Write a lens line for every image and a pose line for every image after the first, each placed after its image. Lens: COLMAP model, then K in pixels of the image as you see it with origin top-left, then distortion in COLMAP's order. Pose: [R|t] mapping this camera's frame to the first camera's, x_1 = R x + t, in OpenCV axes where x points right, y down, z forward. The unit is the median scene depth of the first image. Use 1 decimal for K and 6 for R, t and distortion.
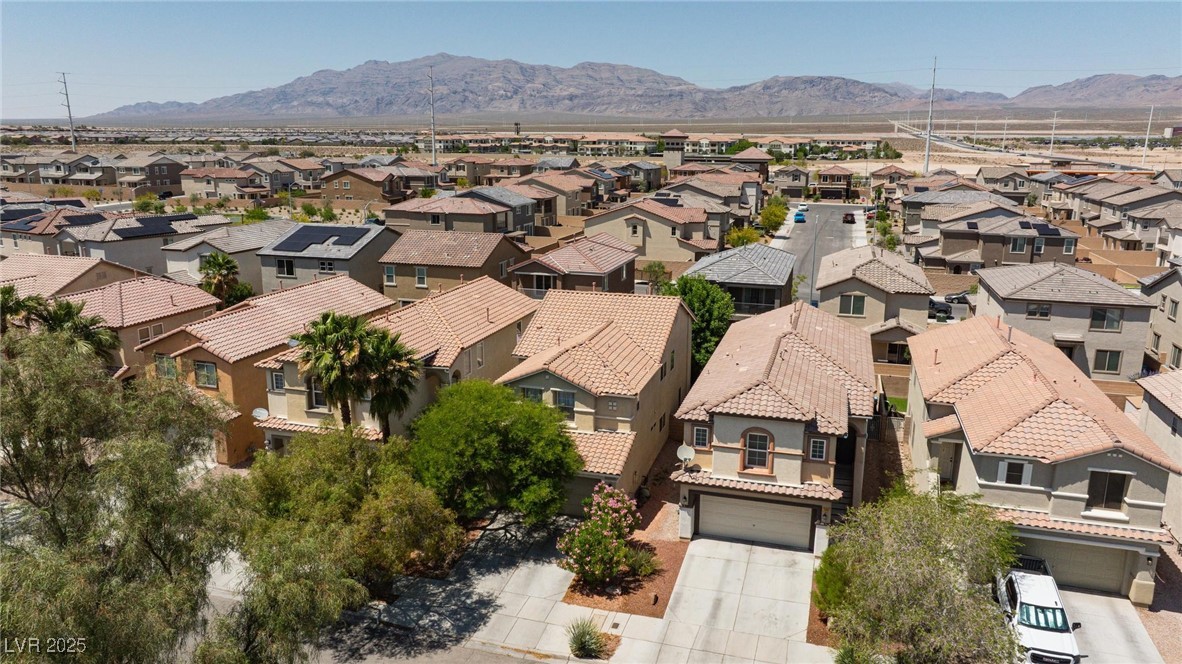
lens RADIAL K [[836.2, 0, 597.3], [0, 836.2, 329.8], [0, 0, 1]] dist [-0.035415, 0.043001]
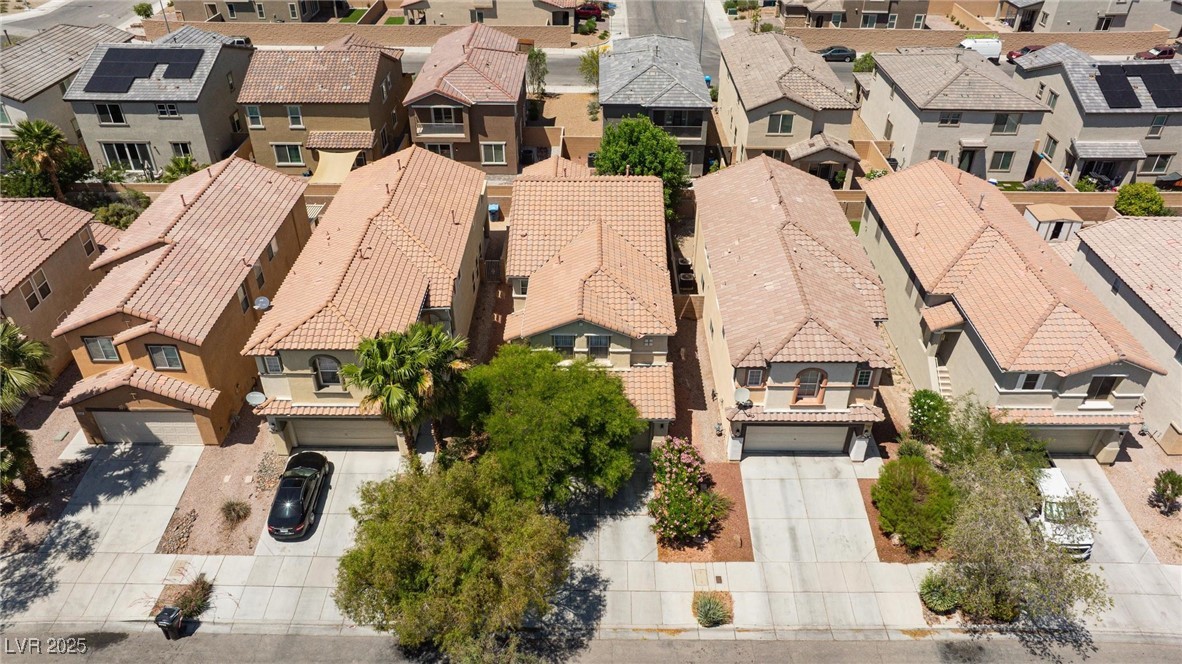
lens RADIAL K [[834.2, 0, 597.8], [0, 834.2, 330.0], [0, 0, 1]] dist [-0.022611, -0.000670]
pose [[0.959718, -0.161396, 0.229983, -0.262262], [0.064348, 0.923054, 0.379250, -0.298402], [-0.273496, -0.349175, 0.896257, 0.136960]]
